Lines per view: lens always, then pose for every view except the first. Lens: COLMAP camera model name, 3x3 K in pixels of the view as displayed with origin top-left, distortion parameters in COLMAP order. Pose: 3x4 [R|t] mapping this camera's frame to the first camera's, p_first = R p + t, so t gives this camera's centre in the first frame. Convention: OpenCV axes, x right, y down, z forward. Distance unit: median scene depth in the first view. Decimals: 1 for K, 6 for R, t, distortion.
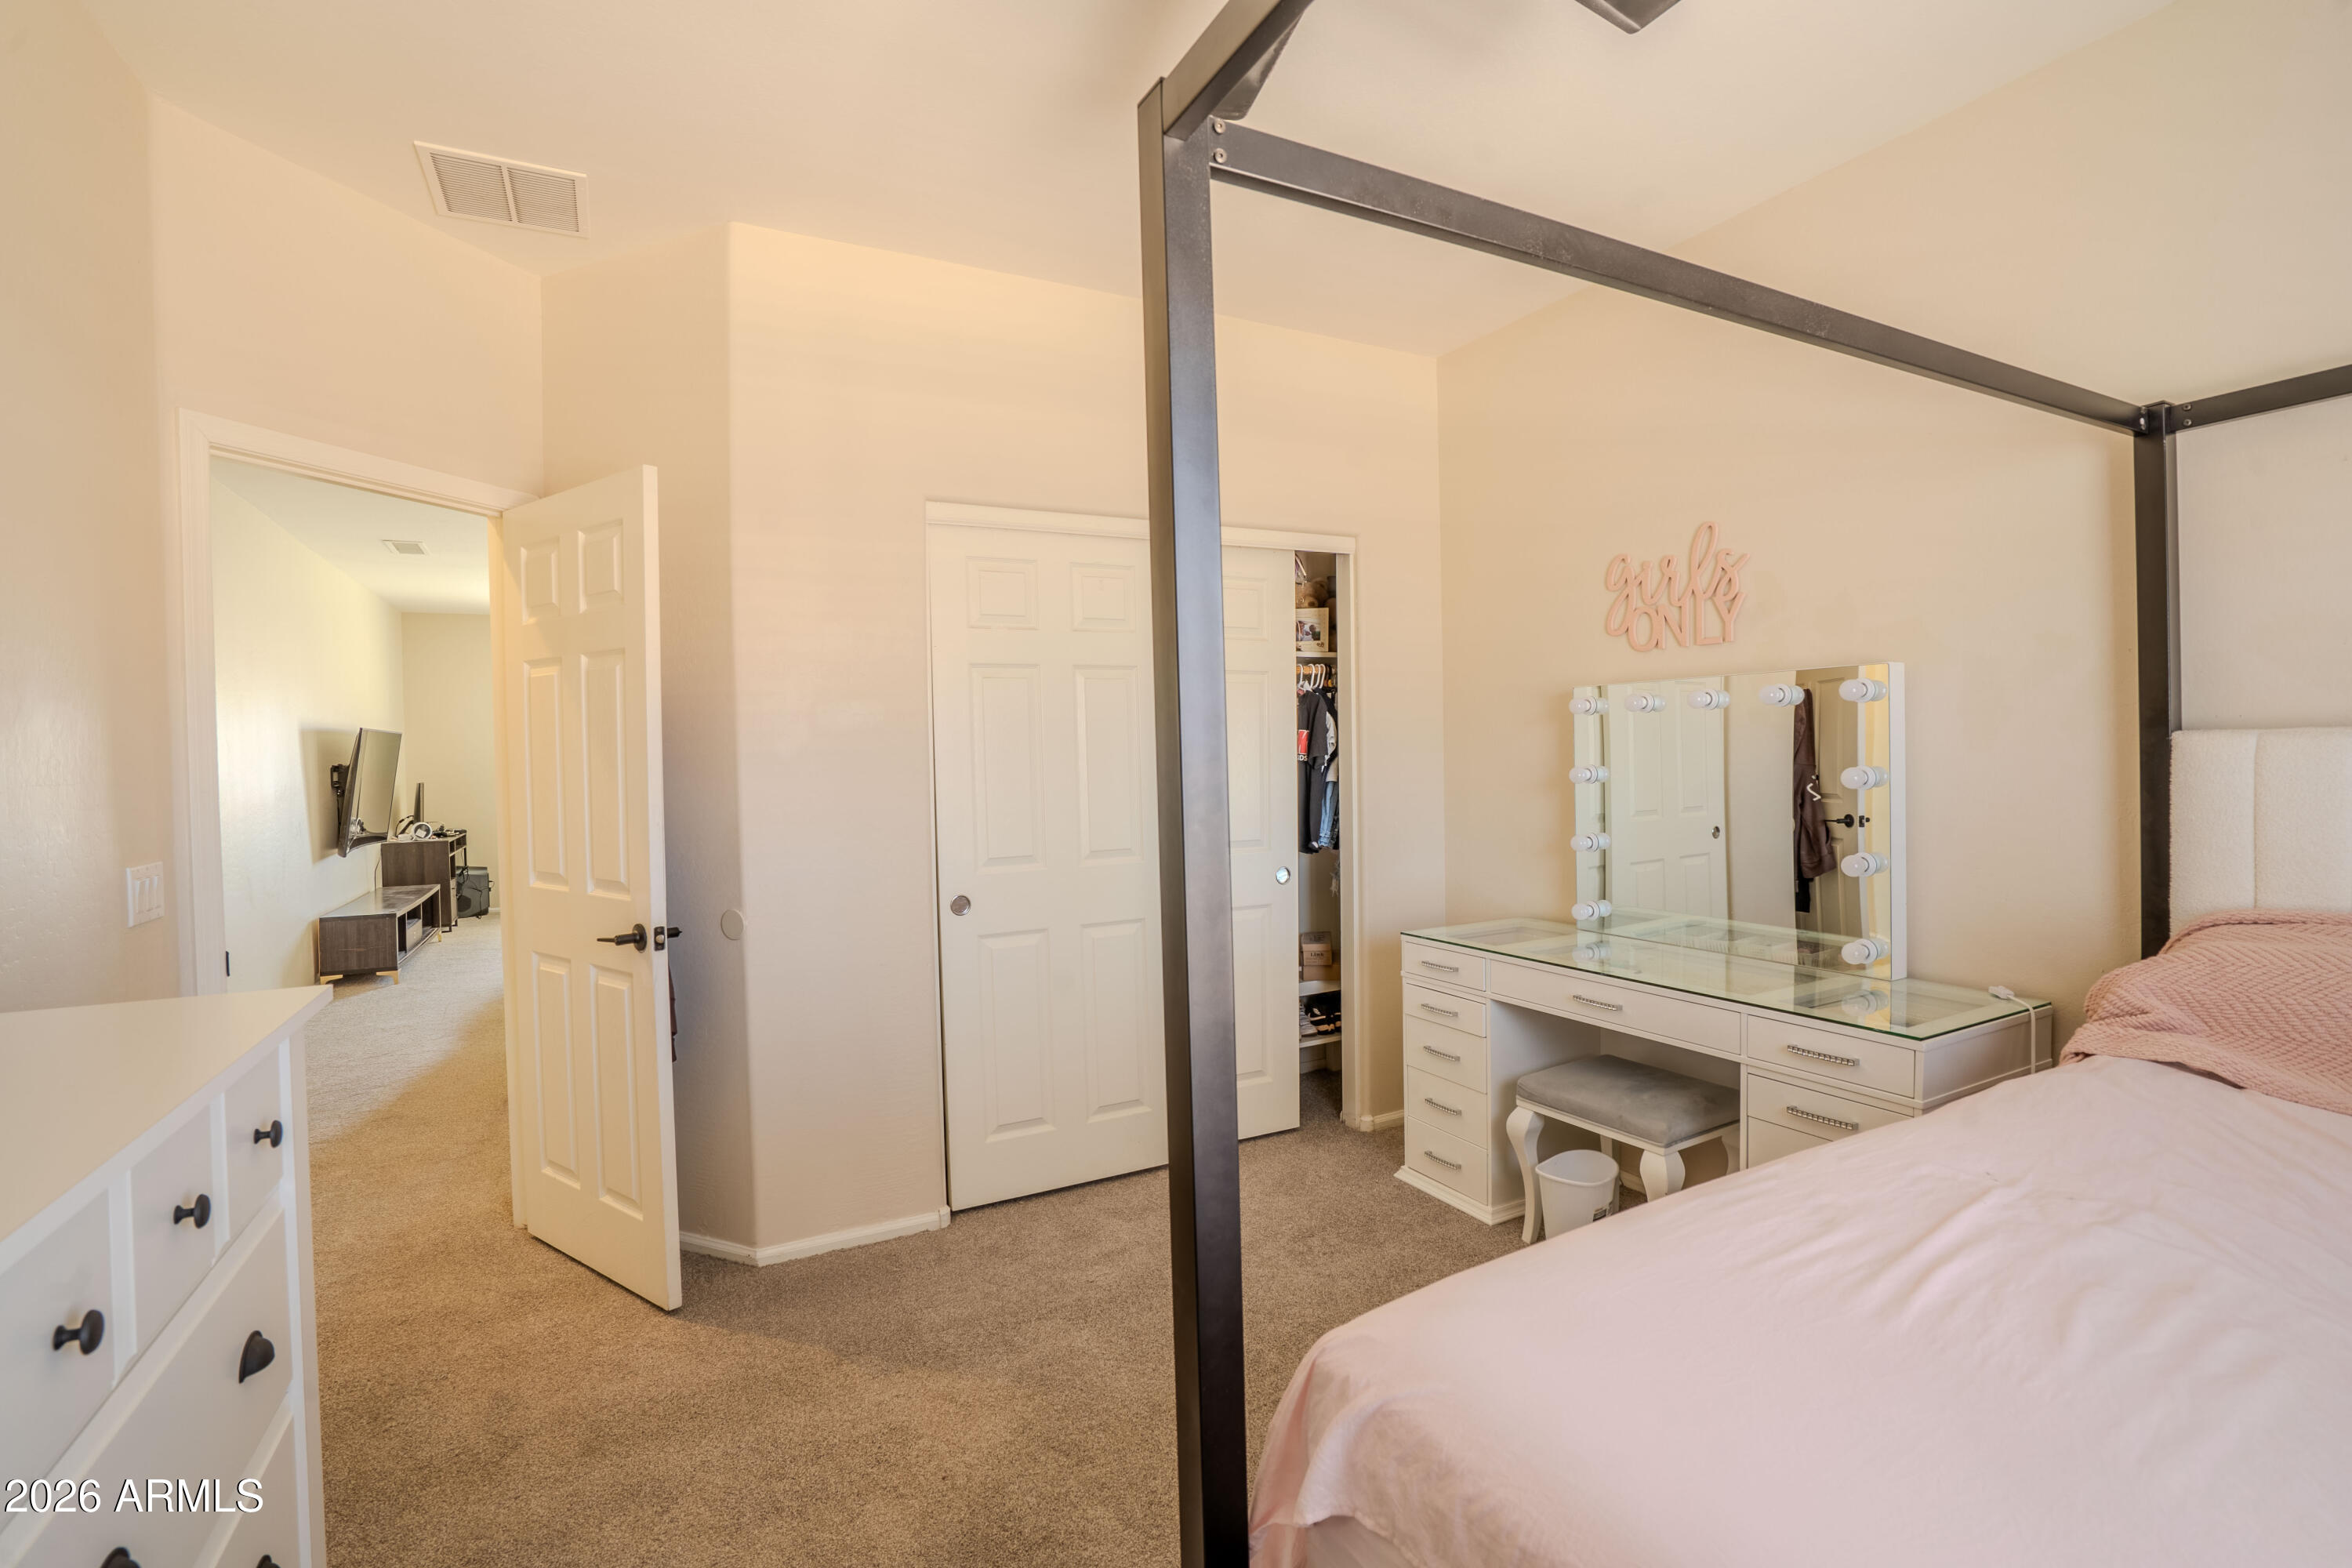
lens RADIAL K [[1101.3, 0, 1179.5], [0, 1101.3, 765.7], [0, 0, 1]] dist [-0.052112, 0.016917]
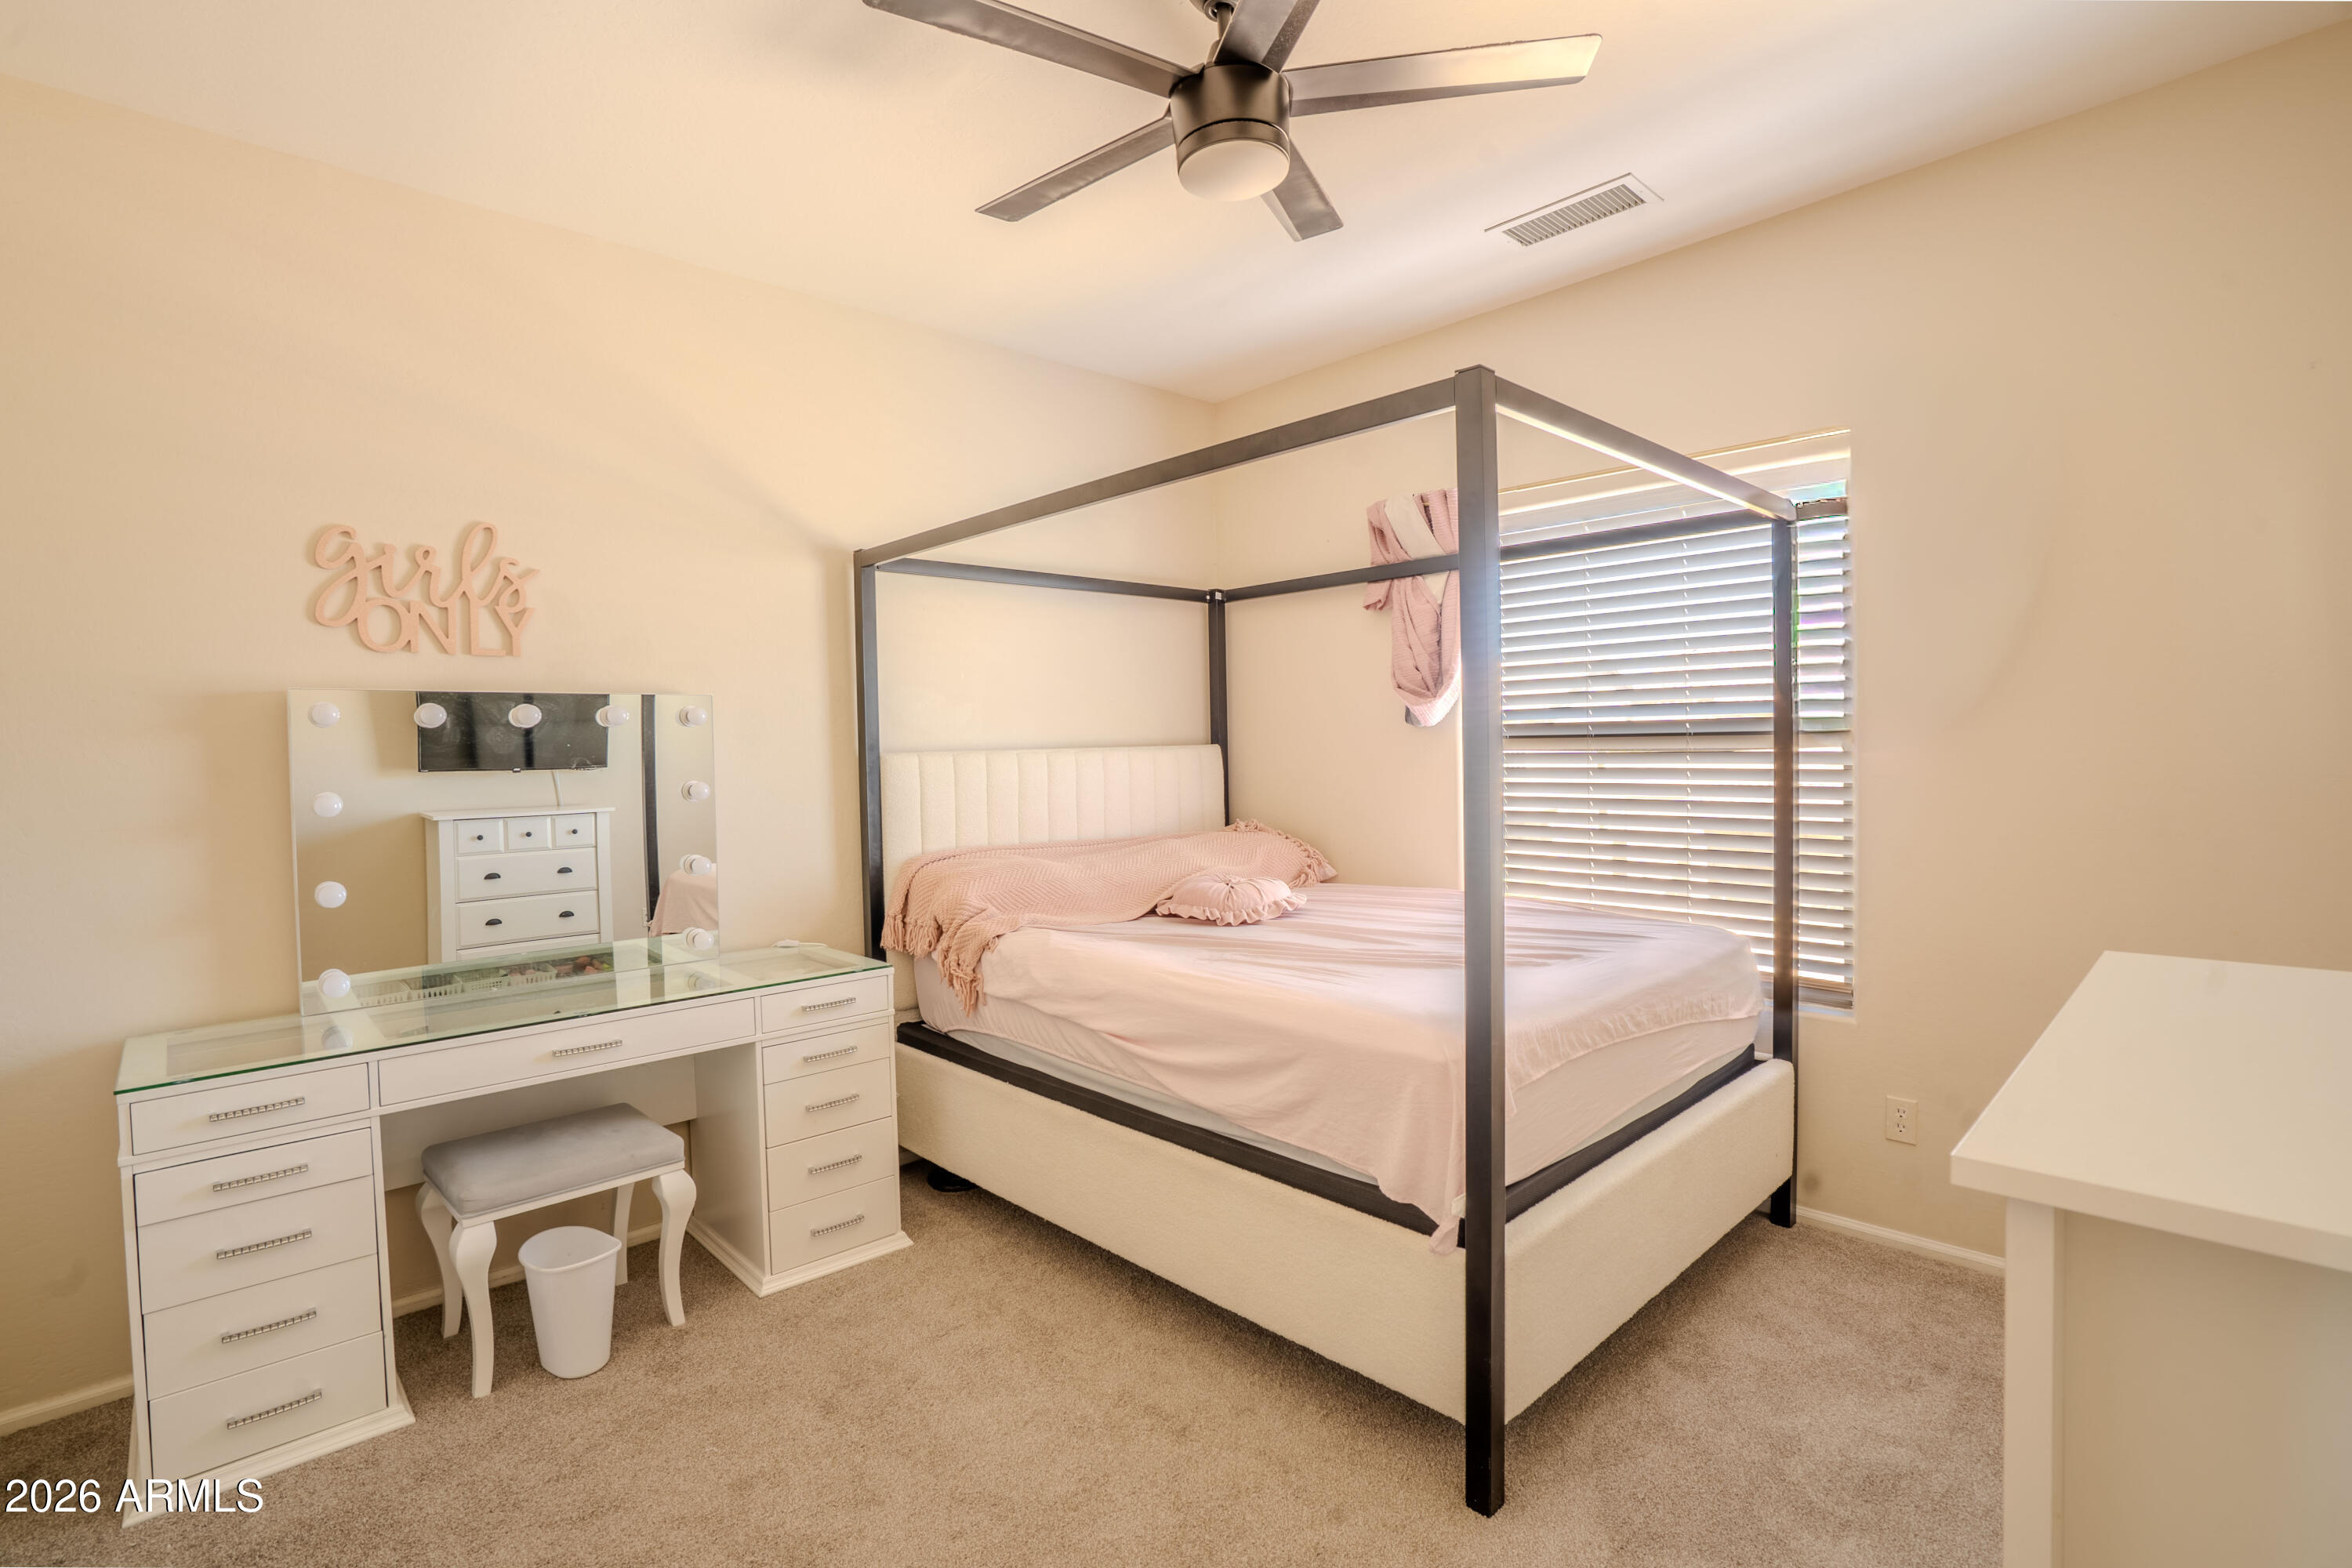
lens RADIAL K [[1101.3, 0, 1176.0], [0, 1101.3, 780.4], [0, 0, 1]] dist [-0.052112, 0.016917]
pose [[-0.272934, 0.006947, 0.962008, -0.526961], [0.043345, 0.999047, 0.005083, 0.013089], [-0.961056, 0.043085, -0.272975, 0.673229]]
